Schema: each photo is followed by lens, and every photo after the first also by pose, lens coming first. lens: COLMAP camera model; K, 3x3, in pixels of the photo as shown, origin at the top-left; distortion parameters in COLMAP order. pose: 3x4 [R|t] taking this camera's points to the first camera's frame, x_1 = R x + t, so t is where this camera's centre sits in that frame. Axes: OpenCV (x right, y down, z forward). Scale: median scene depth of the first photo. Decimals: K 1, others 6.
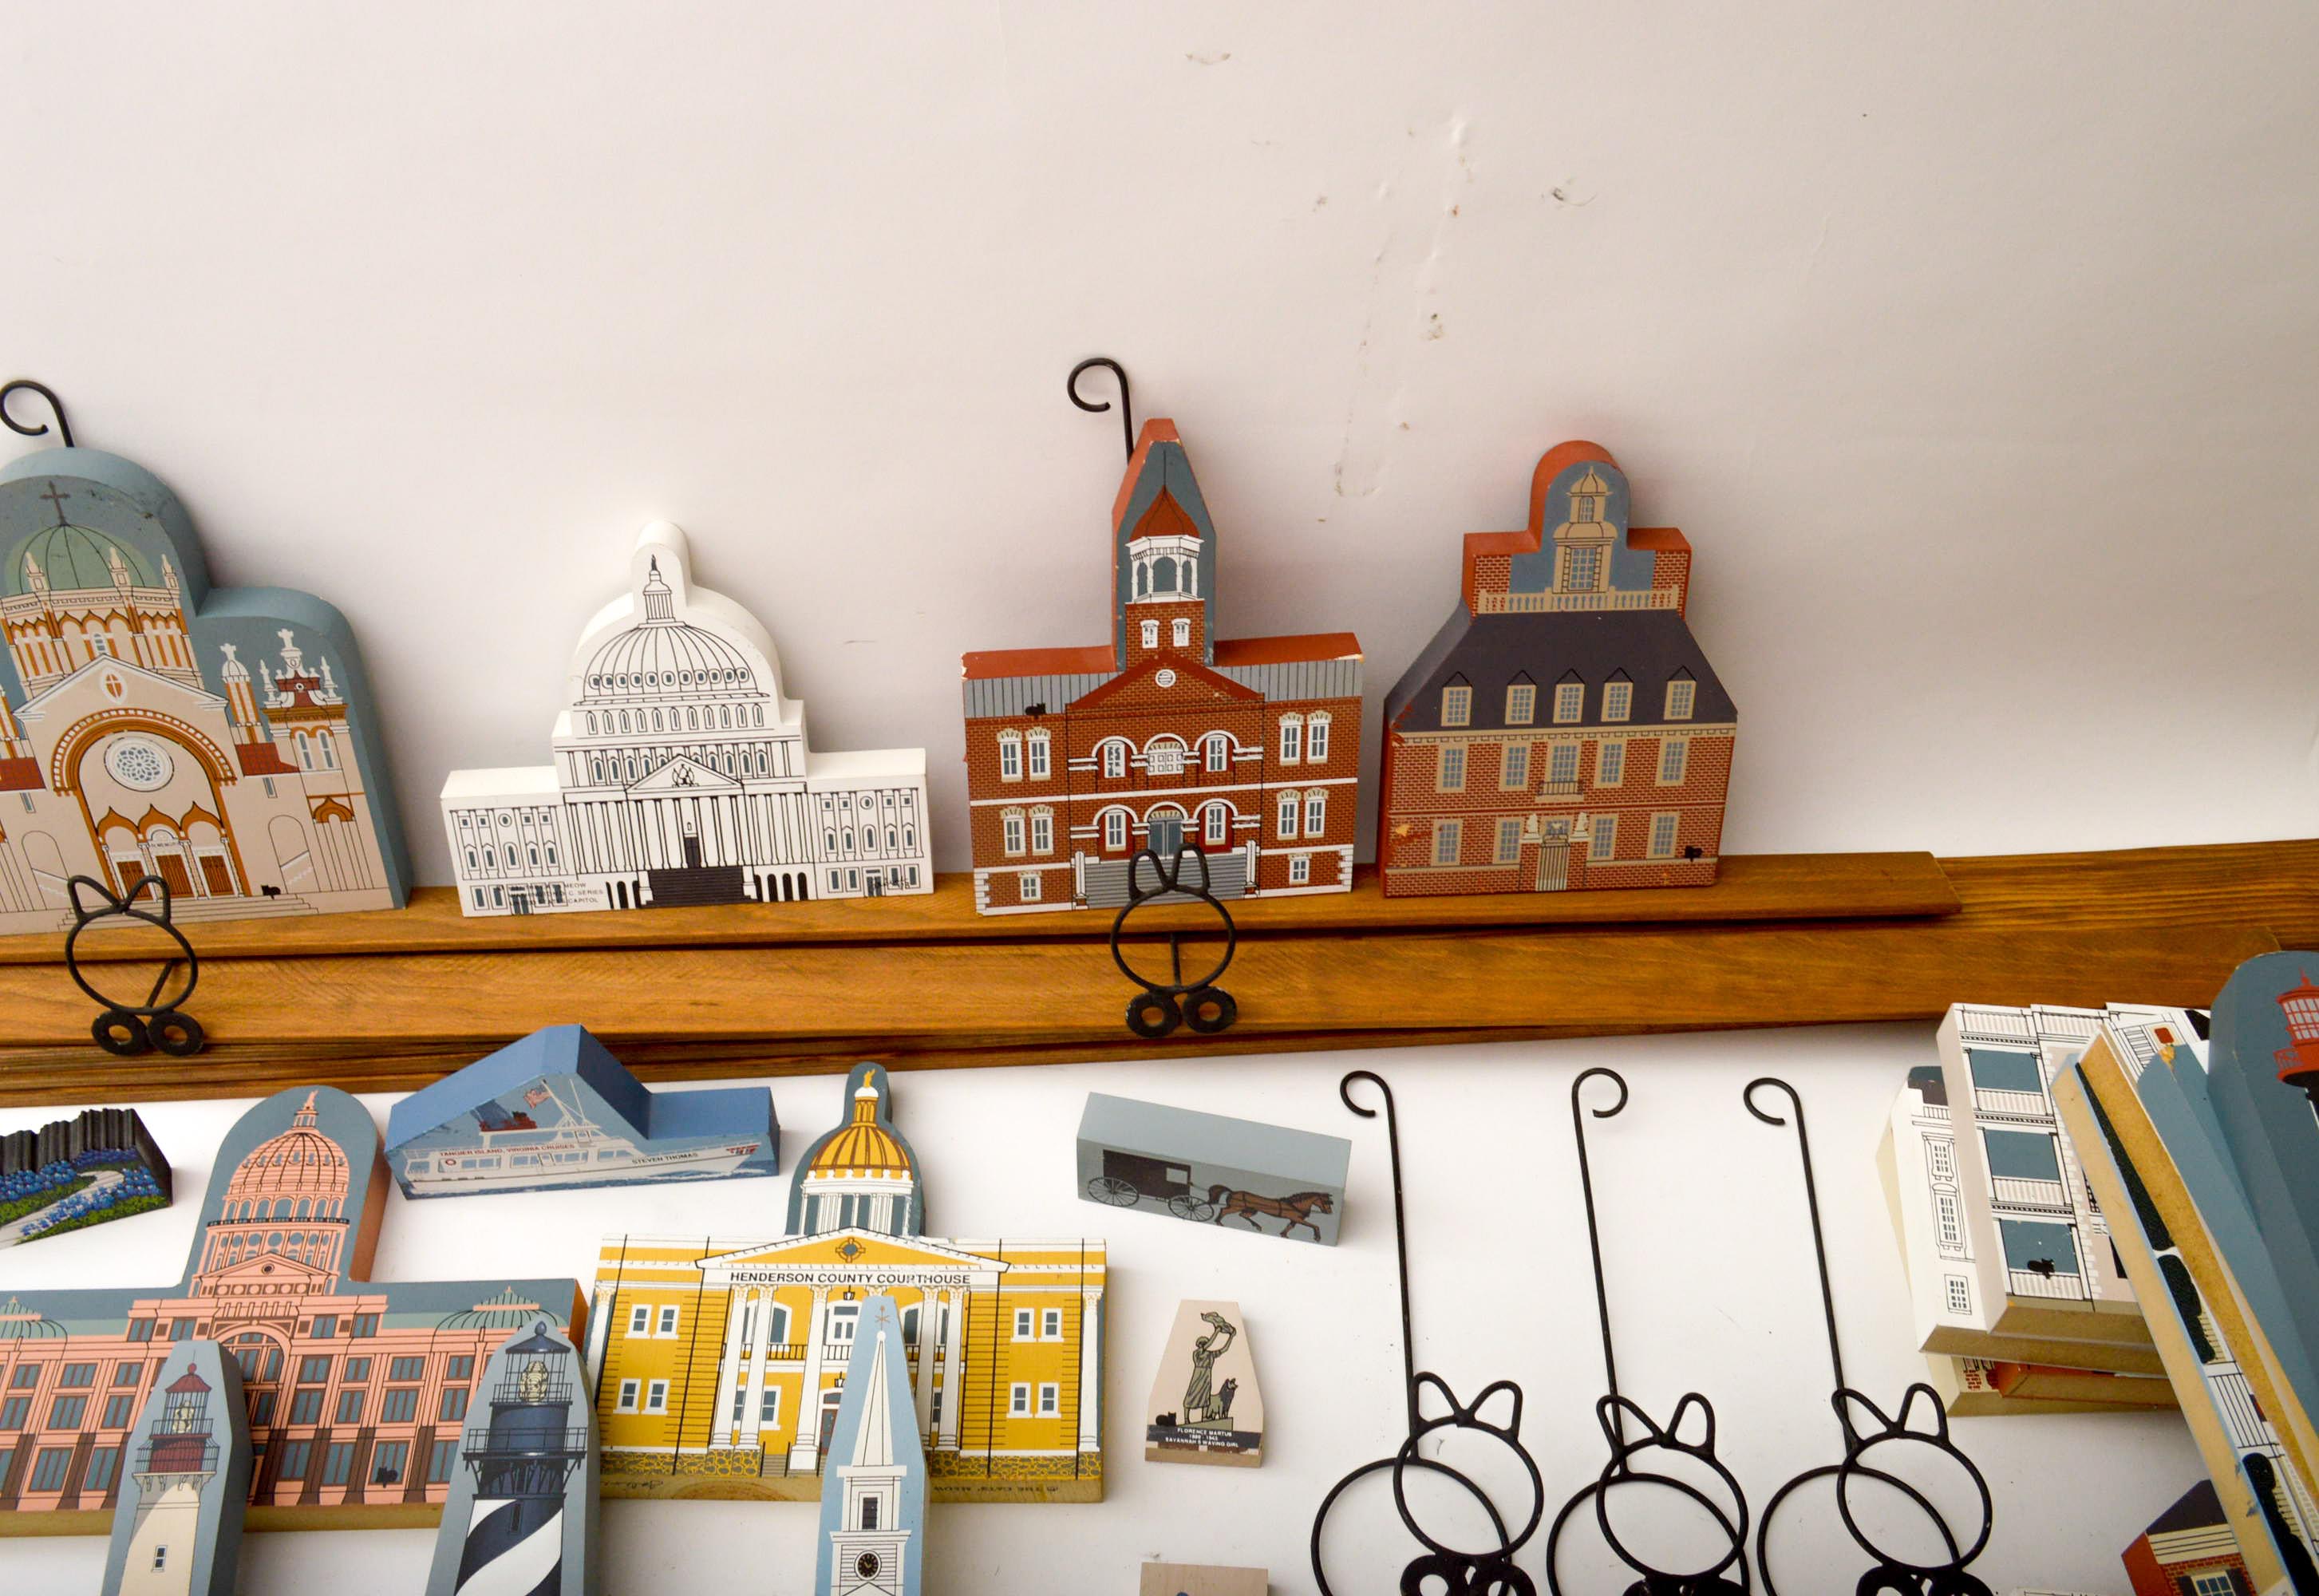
lens RADIAL K [[2195.6, 0, 1199.1], [0, 2195.6, 774.0], [0, 0, 1]] dist [-0.069200, 0.000000]
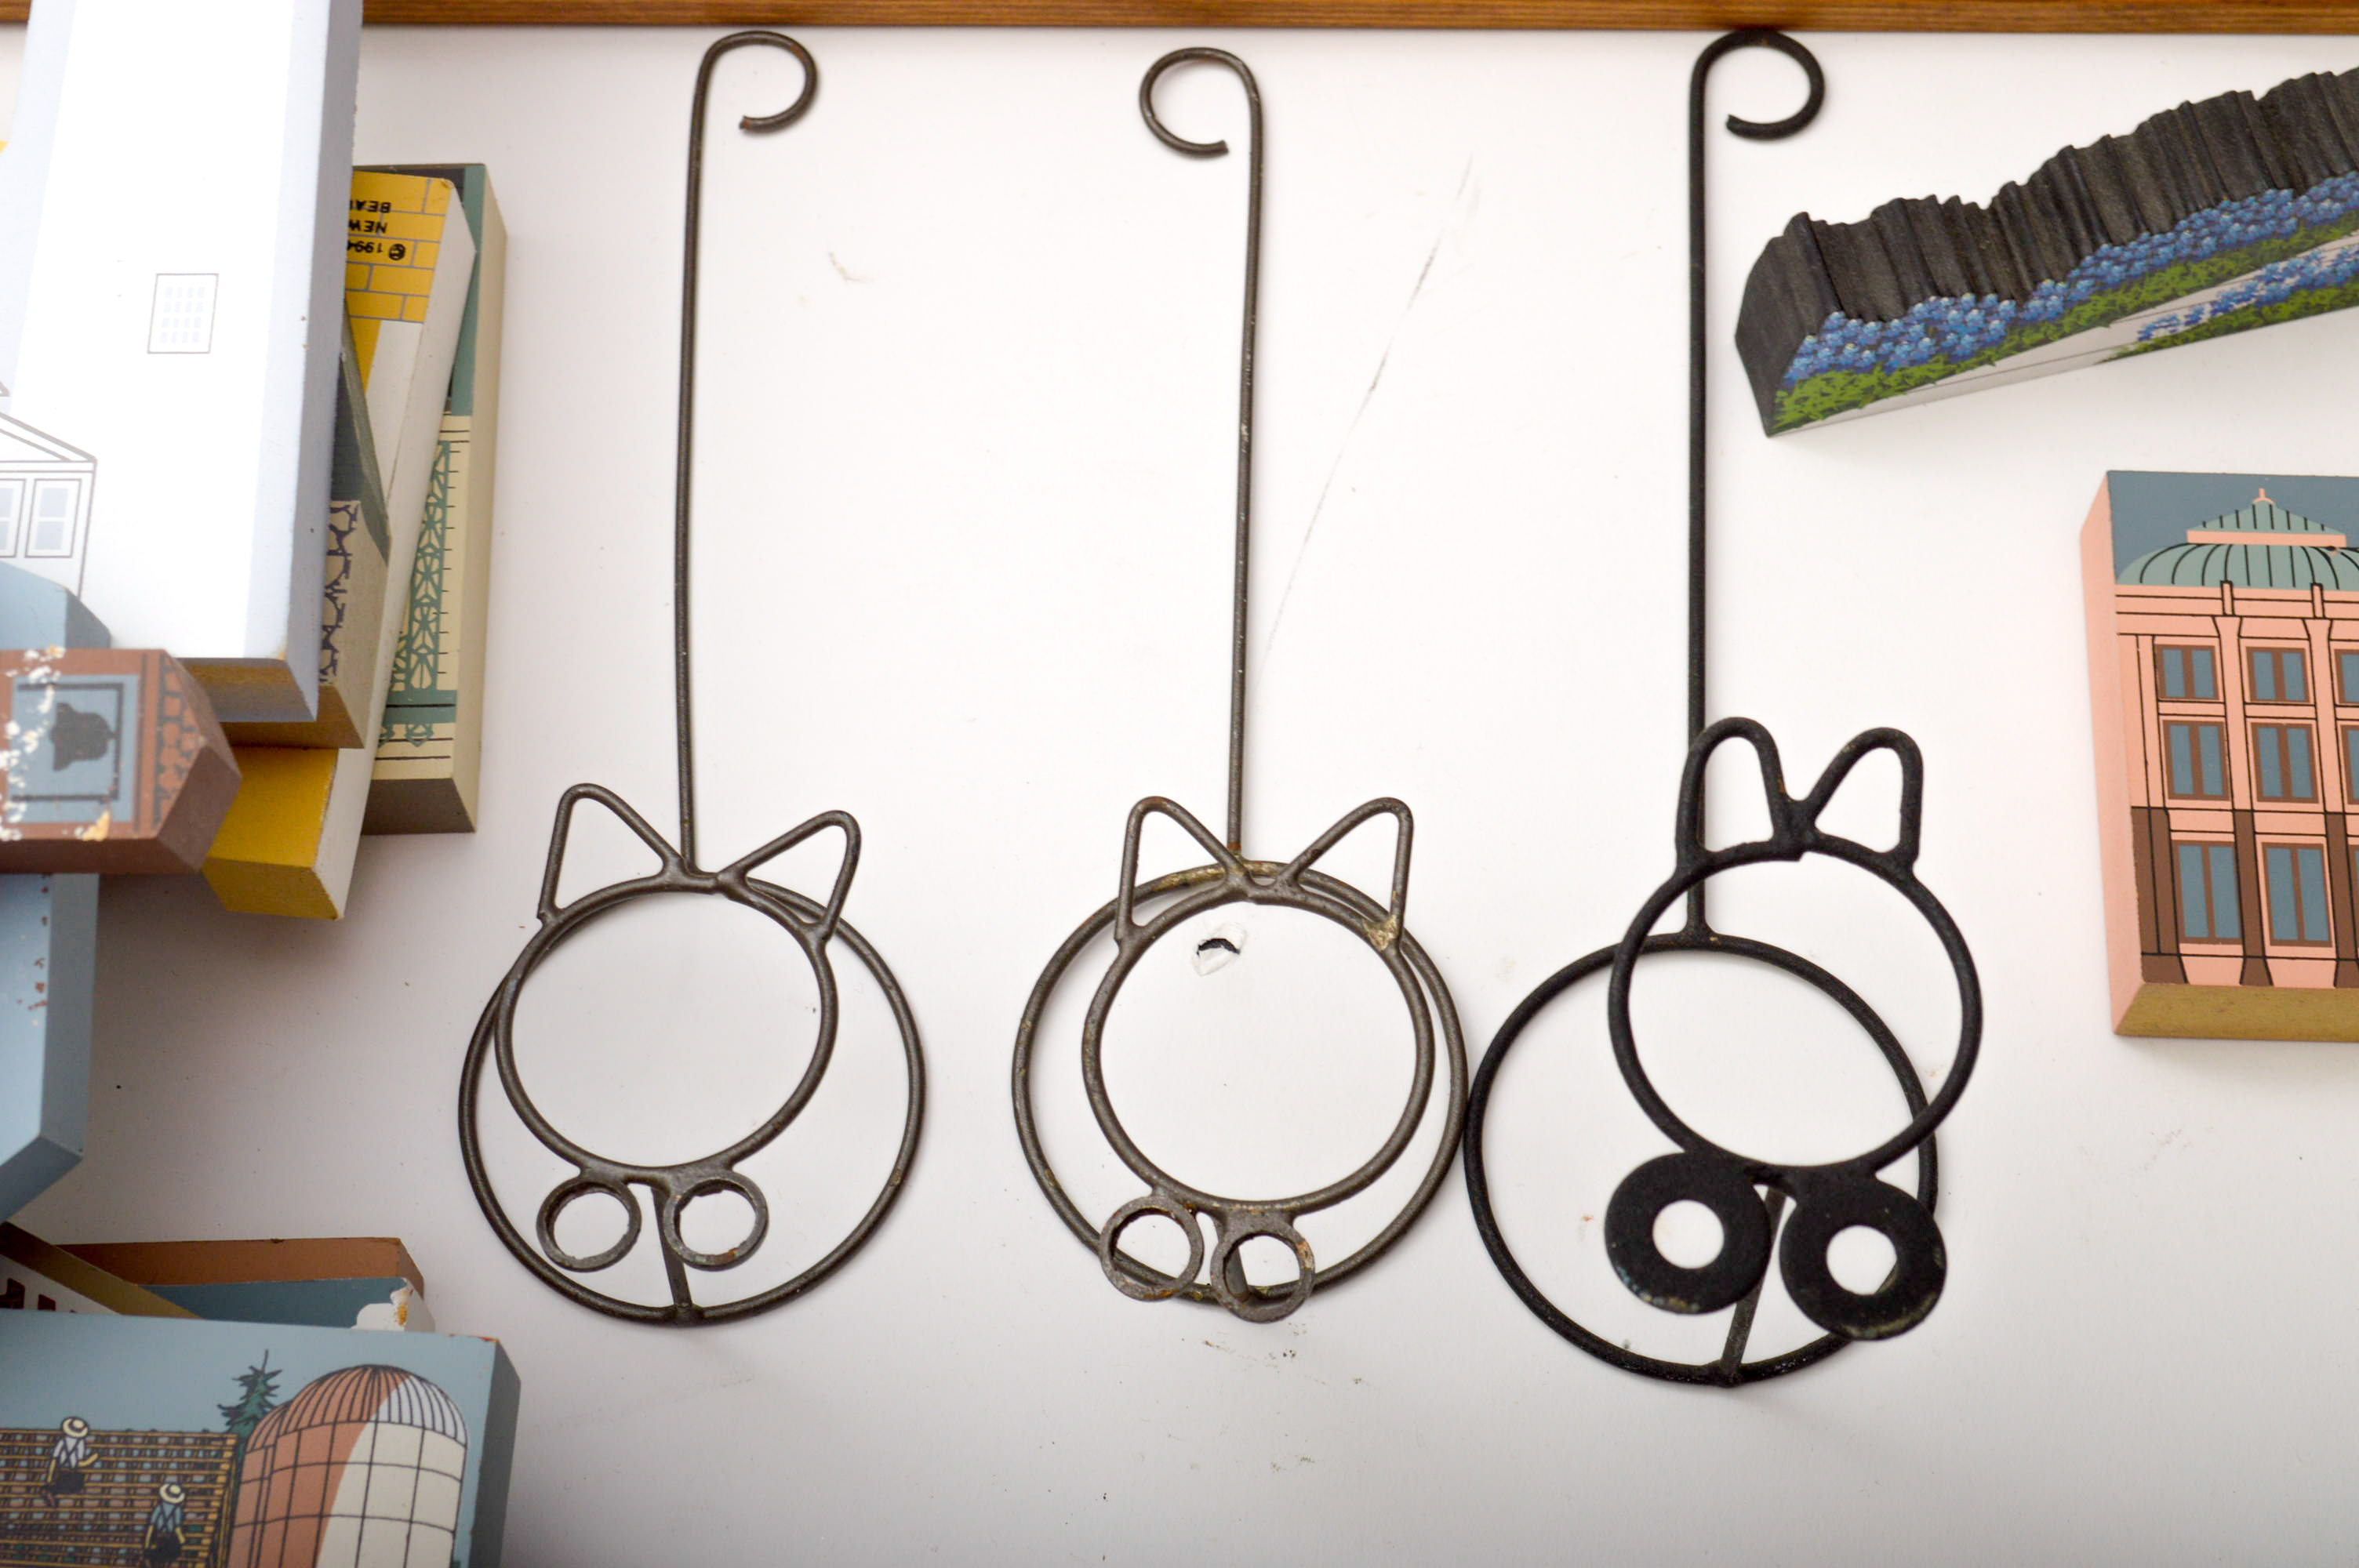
lens RADIAL K [[4249.2, 0, 1182.0], [0, 4249.2, 775.6], [0, 0, 1]] dist [0.018144, 0.000000]
pose [[0.996851, 0.065019, -0.045389, -0.695586], [-0.048357, 0.952126, 0.301858, 0.053308], [0.062843, -0.298712, 0.952272, 0.165826]]
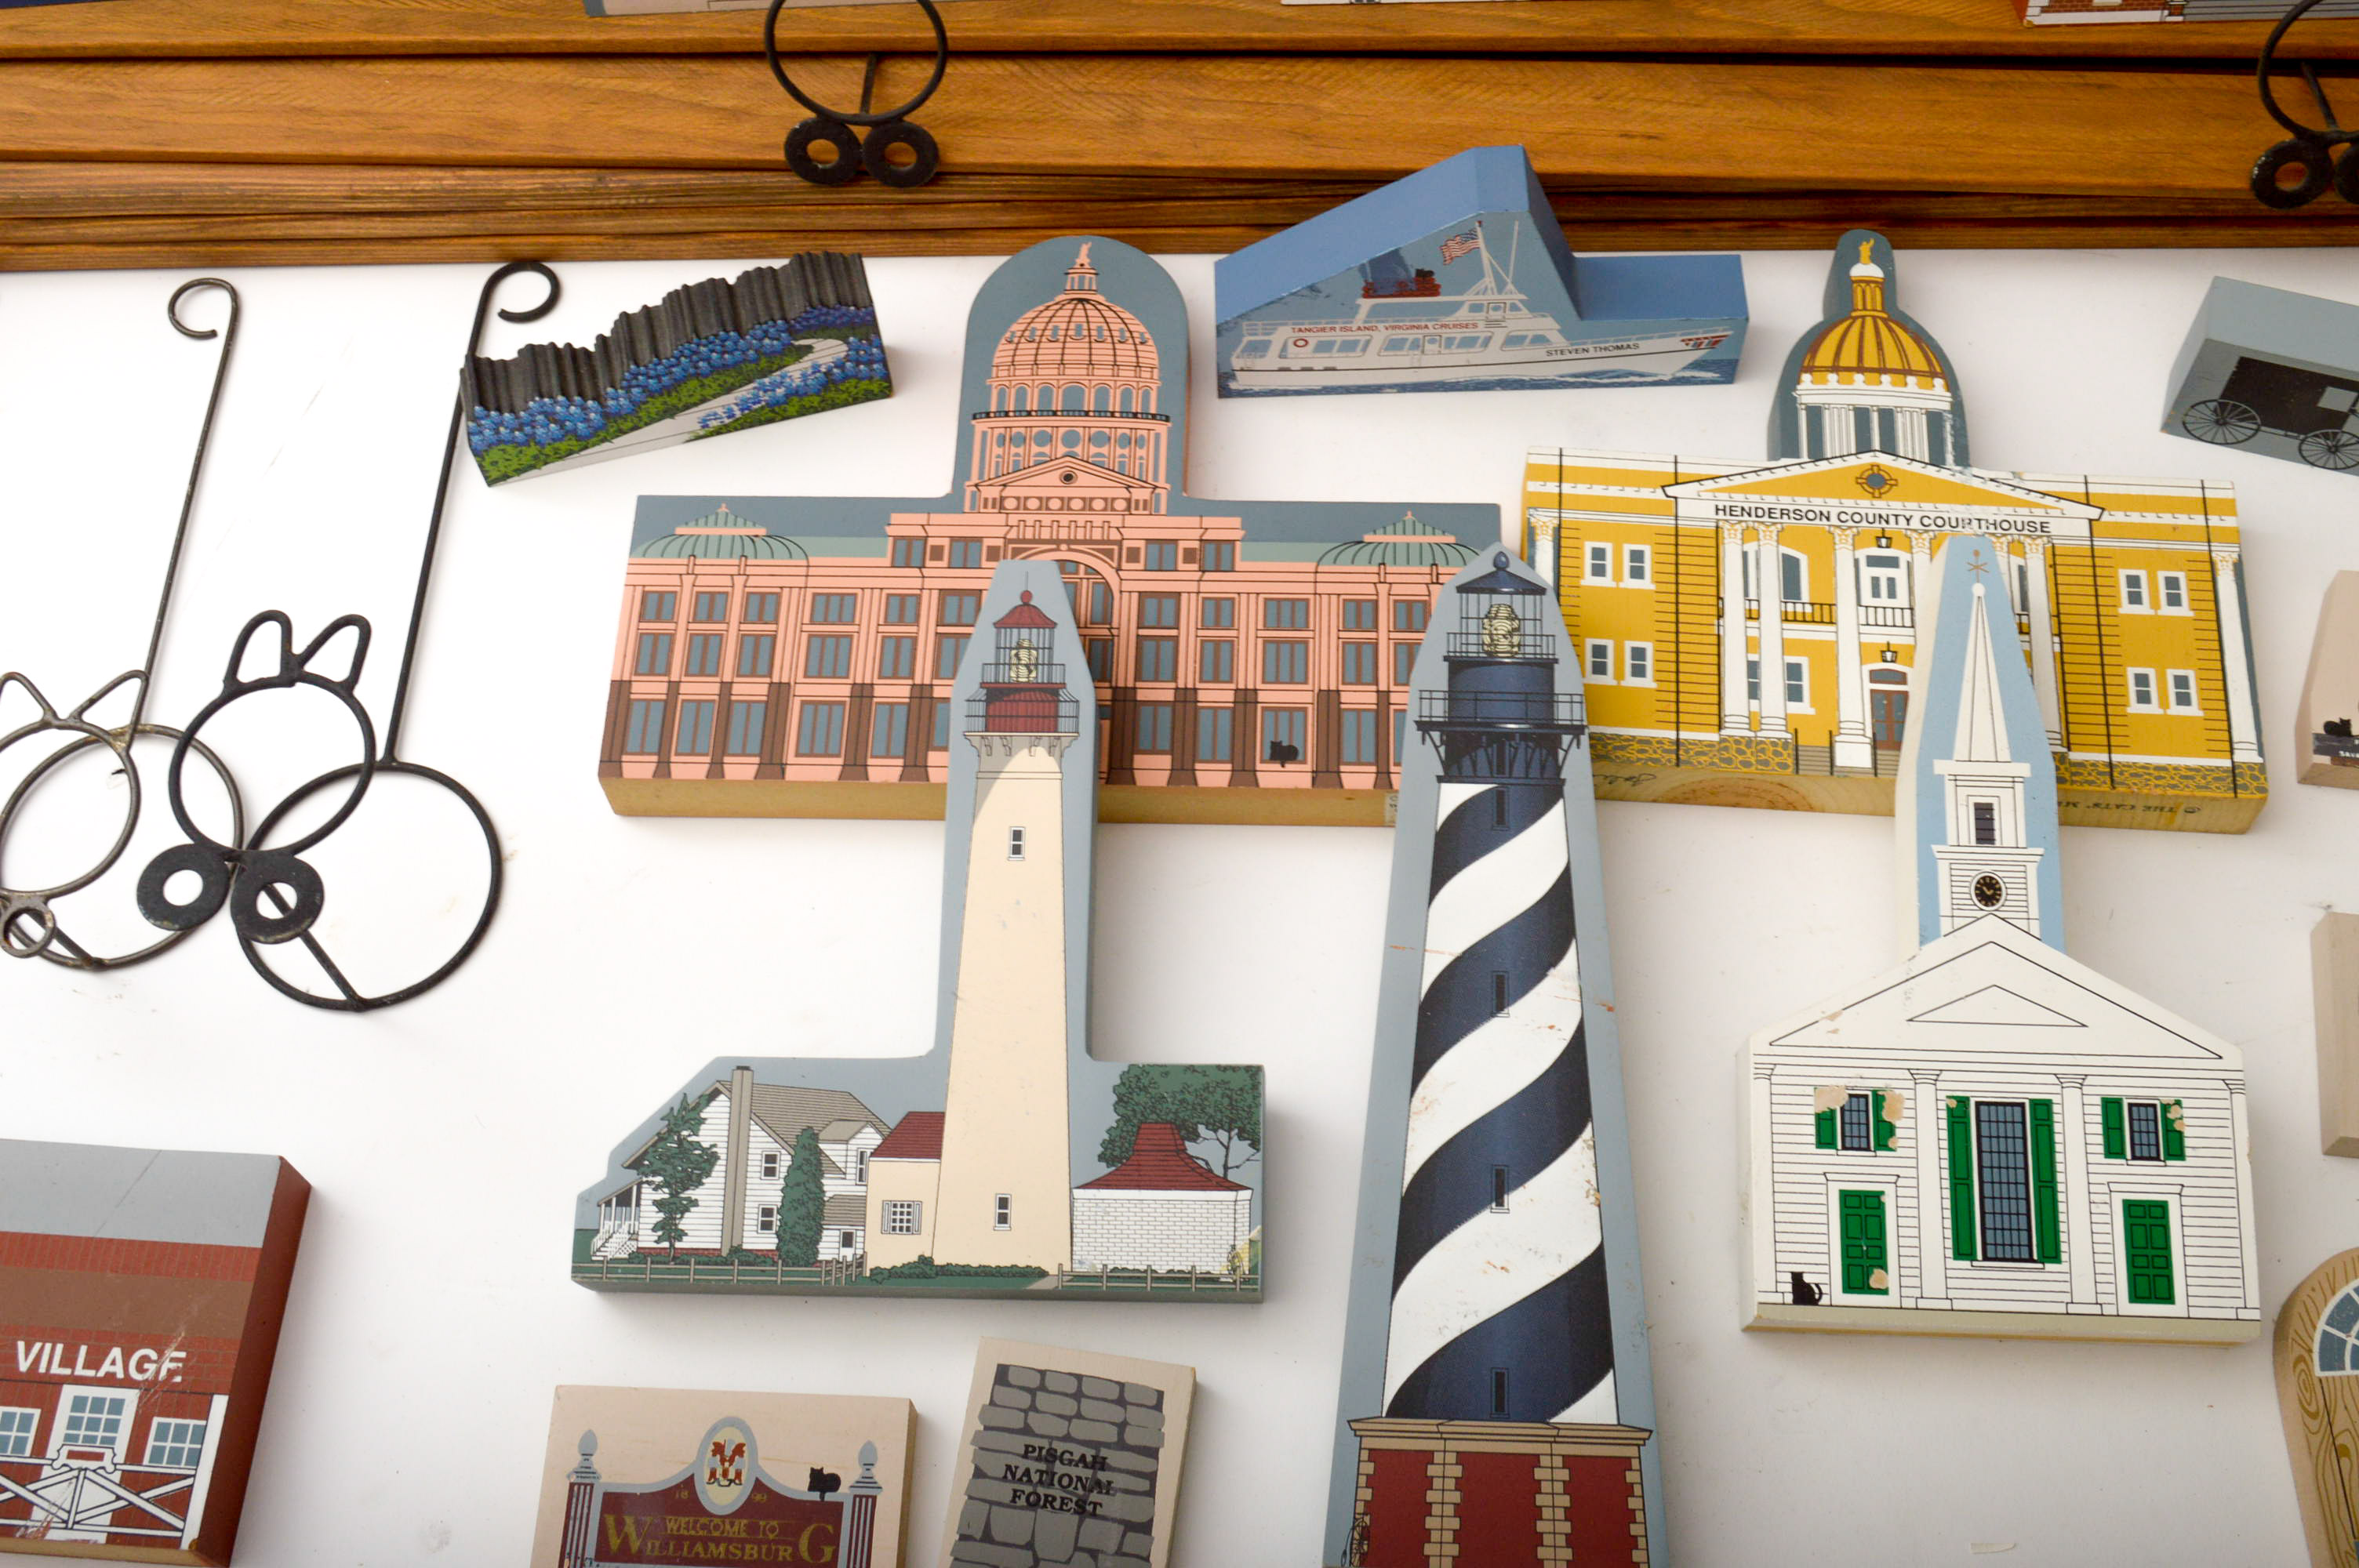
lens RADIAL K [[2834.2, 0, 1178.3], [0, 2834.2, 764.1], [0, 0, 1]] dist [-0.046210, 0.000000]
pose [[0.994957, 0.050319, -0.086762, -0.299549], [-0.027291, 0.968227, 0.248579, 0.082953], [0.096514, -0.244958, 0.964718, 0.061493]]
